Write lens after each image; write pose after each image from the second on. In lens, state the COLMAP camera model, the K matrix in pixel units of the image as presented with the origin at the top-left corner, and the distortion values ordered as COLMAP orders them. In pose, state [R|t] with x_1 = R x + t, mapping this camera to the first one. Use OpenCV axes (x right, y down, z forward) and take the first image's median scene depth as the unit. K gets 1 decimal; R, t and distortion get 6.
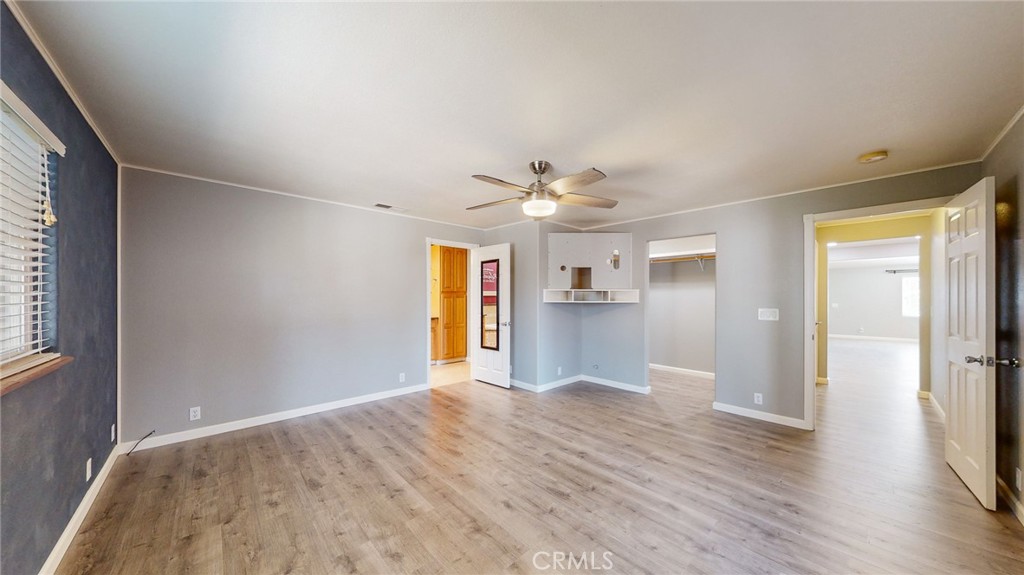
lens RADIAL K [[328.1, 0, 510.3], [0, 328.1, 279.0], [0, 0, 1]] dist [0.000507, 0.000000]
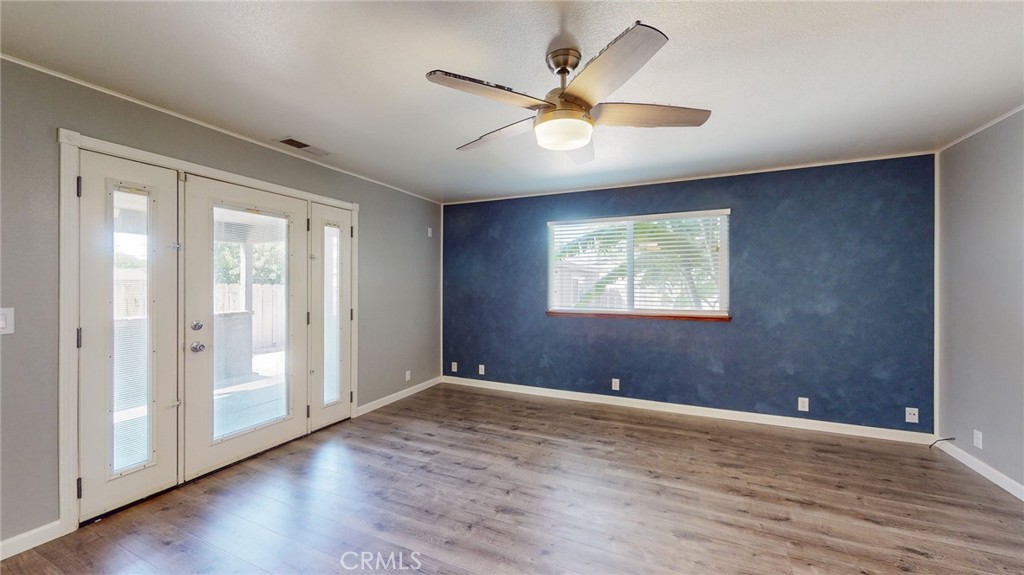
lens RADIAL K [[375.4, 0, 512.0], [0, 375.4, 287.5], [0, 0, 1]] dist [-0.003219, -0.000109]
pose [[-0.921667, -0.002411, -0.387974, 0.434597], [0.016749, 0.998801, -0.045995, 0.091142], [0.387620, -0.048890, -0.920522, 1.614044]]
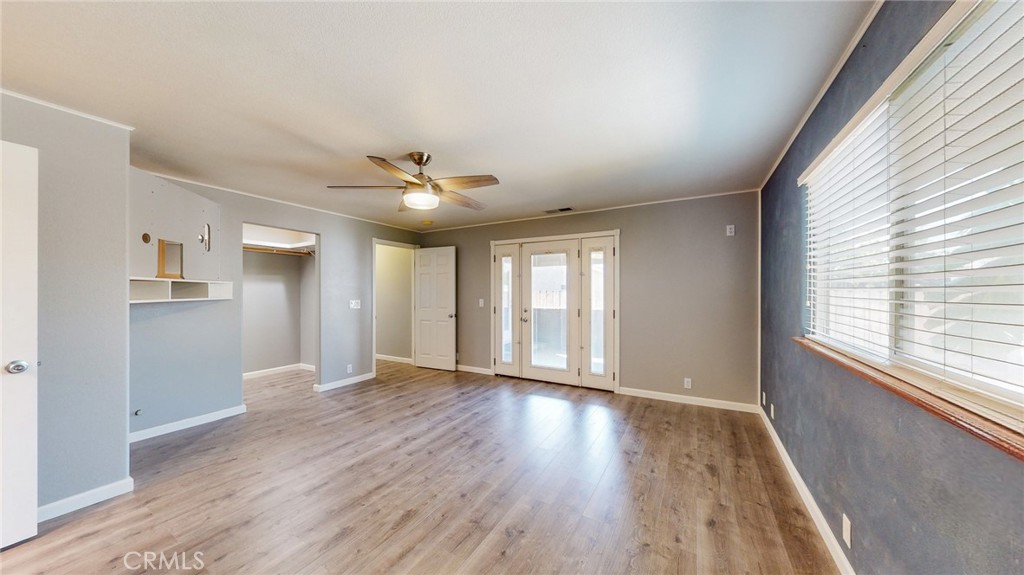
lens RADIAL K [[327.5, 0, 514.8], [0, 327.5, 291.7], [0, 0, 1]] dist [-0.000757, -0.000012]
pose [[-0.309176, -0.004291, 0.950995, -0.933024], [-0.050702, 0.998642, -0.011977, 0.052250], [-0.949652, -0.051920, -0.308974, 1.065012]]
